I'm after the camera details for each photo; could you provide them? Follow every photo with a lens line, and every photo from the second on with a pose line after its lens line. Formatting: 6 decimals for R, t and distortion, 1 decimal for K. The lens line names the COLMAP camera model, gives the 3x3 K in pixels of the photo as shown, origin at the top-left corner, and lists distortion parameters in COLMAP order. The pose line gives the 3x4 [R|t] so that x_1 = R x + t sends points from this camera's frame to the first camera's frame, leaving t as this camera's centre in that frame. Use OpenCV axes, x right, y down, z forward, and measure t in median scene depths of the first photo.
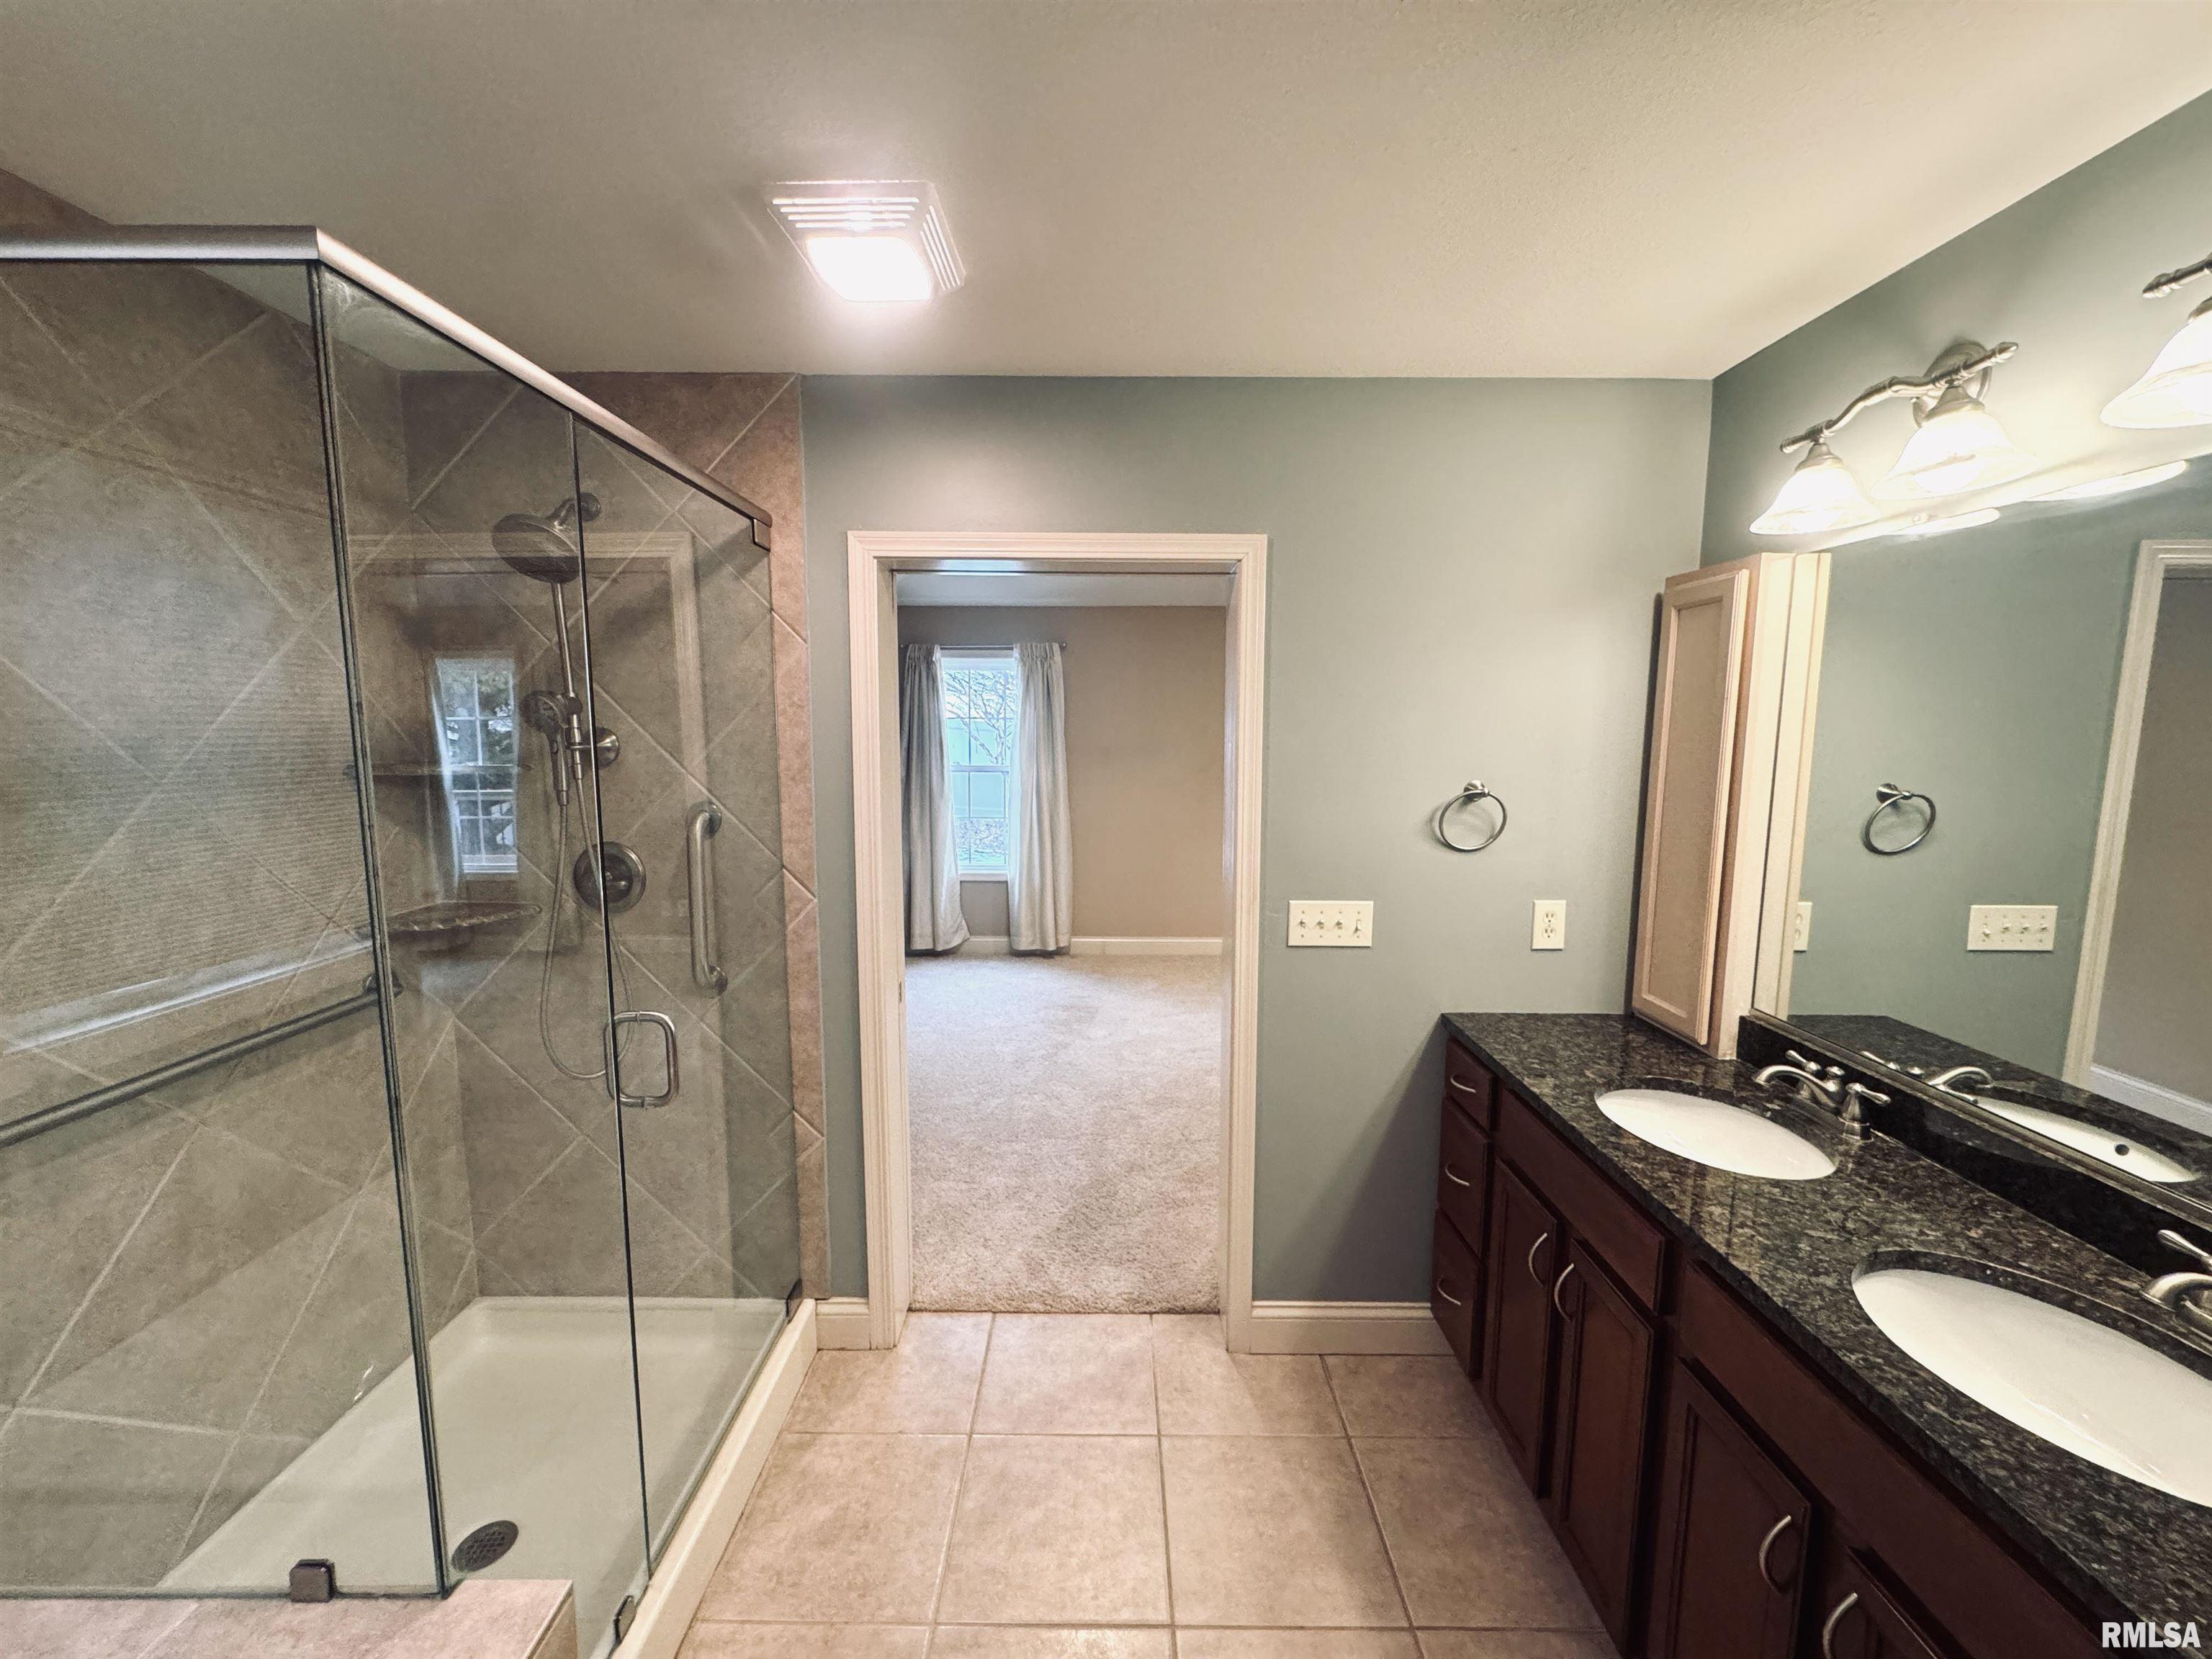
lens RADIAL K [[881.2, 0, 1105.6], [0, 881.2, 828.3], [0, 0, 1]] dist [-0.004918, 0.000710]
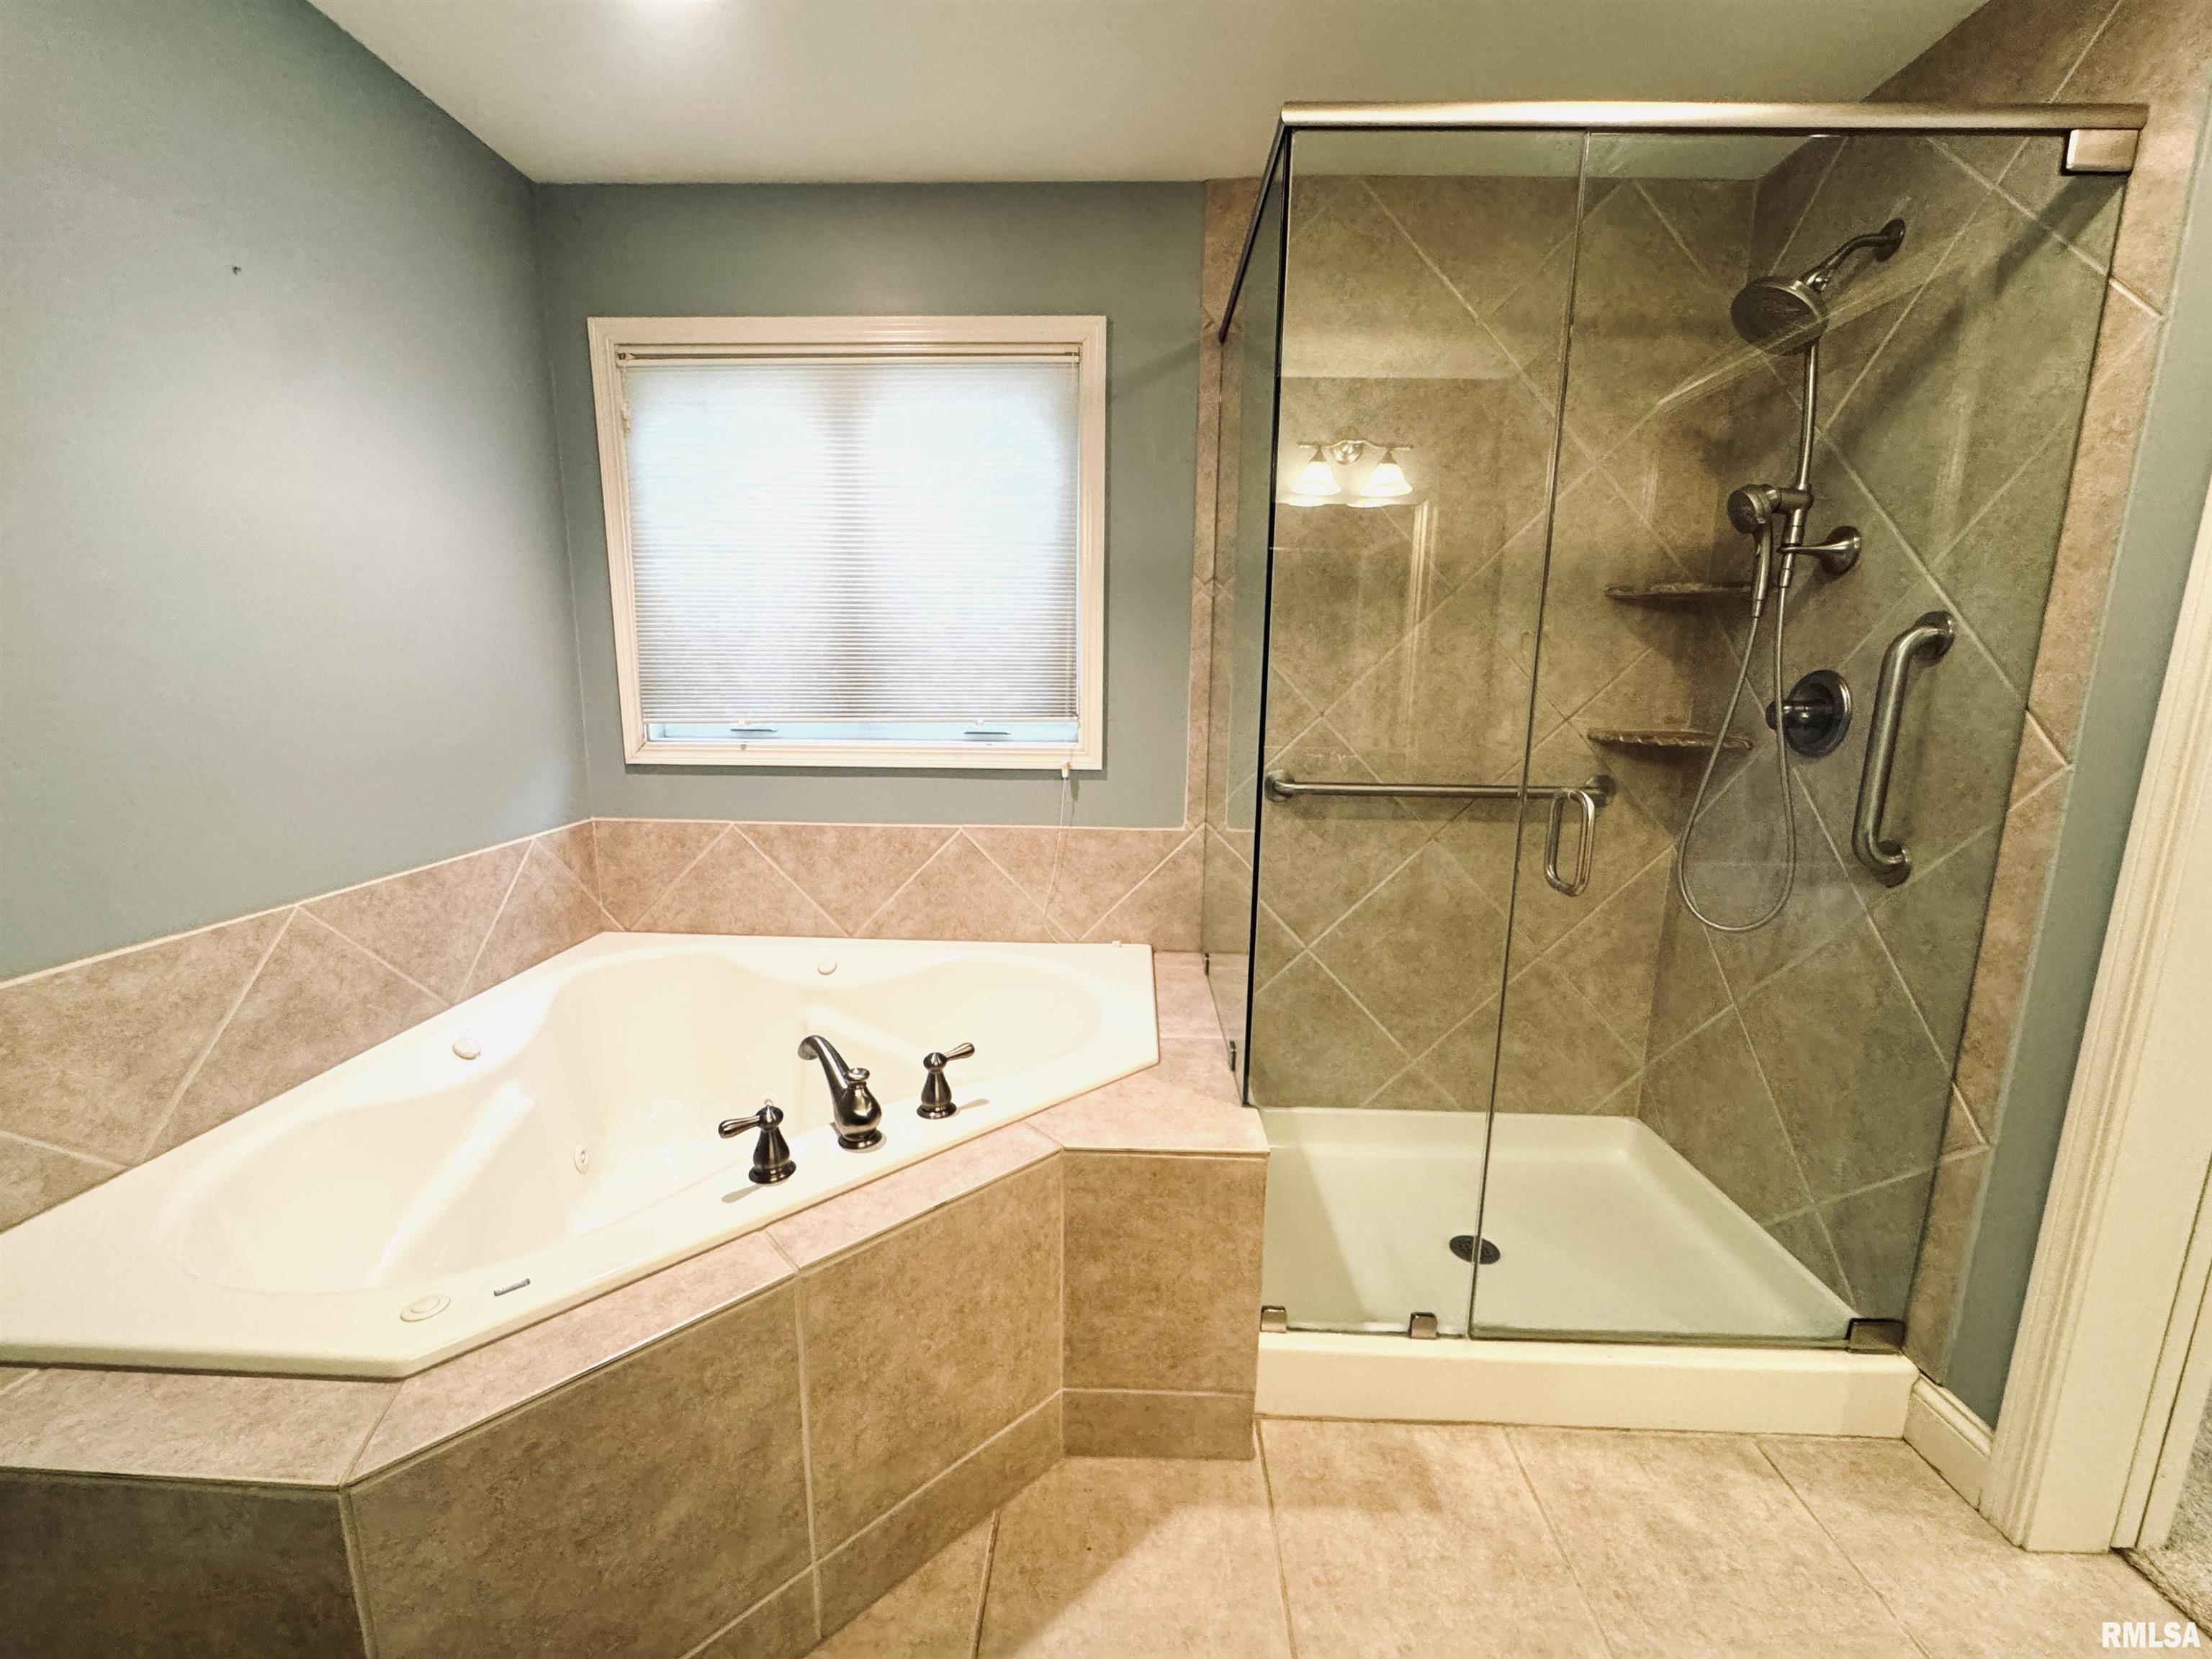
lens RADIAL K [[881.2, 0, 1105.6], [0, 881.2, 828.3], [0, 0, 1]] dist [-0.004918, 0.000710]
pose [[-0.032917, 0.172622, -0.984438, 0.387636], [-0.130366, 0.975815, 0.175469, 0.136594], [0.990919, 0.134113, -0.009617, 0.472938]]
